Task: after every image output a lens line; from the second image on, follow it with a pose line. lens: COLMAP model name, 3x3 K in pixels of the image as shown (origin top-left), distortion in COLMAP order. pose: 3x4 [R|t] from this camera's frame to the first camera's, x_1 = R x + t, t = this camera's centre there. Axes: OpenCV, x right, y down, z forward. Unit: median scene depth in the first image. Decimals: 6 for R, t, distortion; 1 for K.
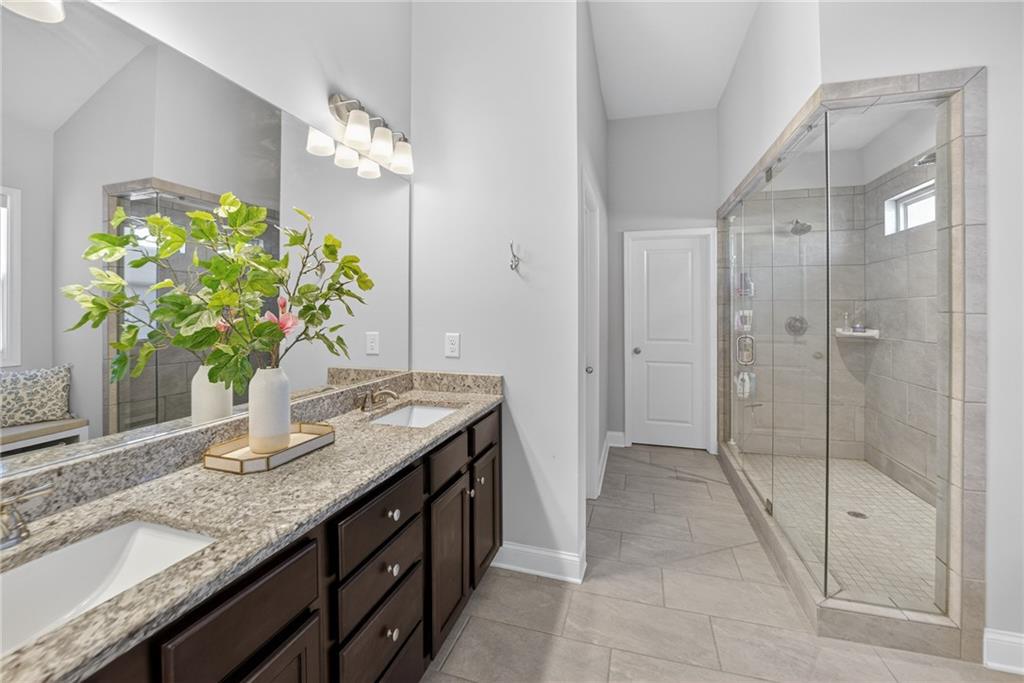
lens RADIAL K [[417.5, 0, 502.8], [0, 417.5, 312.6], [0, 0, 1]] dist [-0.021008, 0.000737]
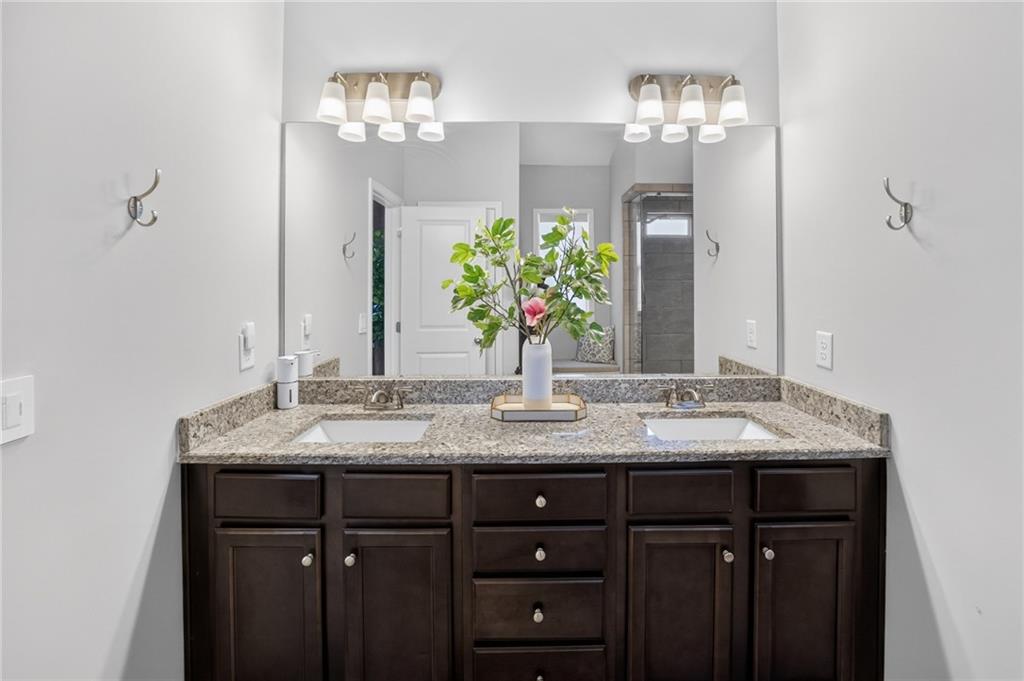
lens RADIAL K [[417.5, 0, 493.5], [0, 417.5, 286.7], [0, 0, 1]] dist [-0.021008, 0.000737]
pose [[0.302974, 0.002201, -0.952996, 0.375774], [0.000395, 0.999997, 0.002436, -0.026032], [0.952999, -0.001114, 0.302972, 0.317742]]
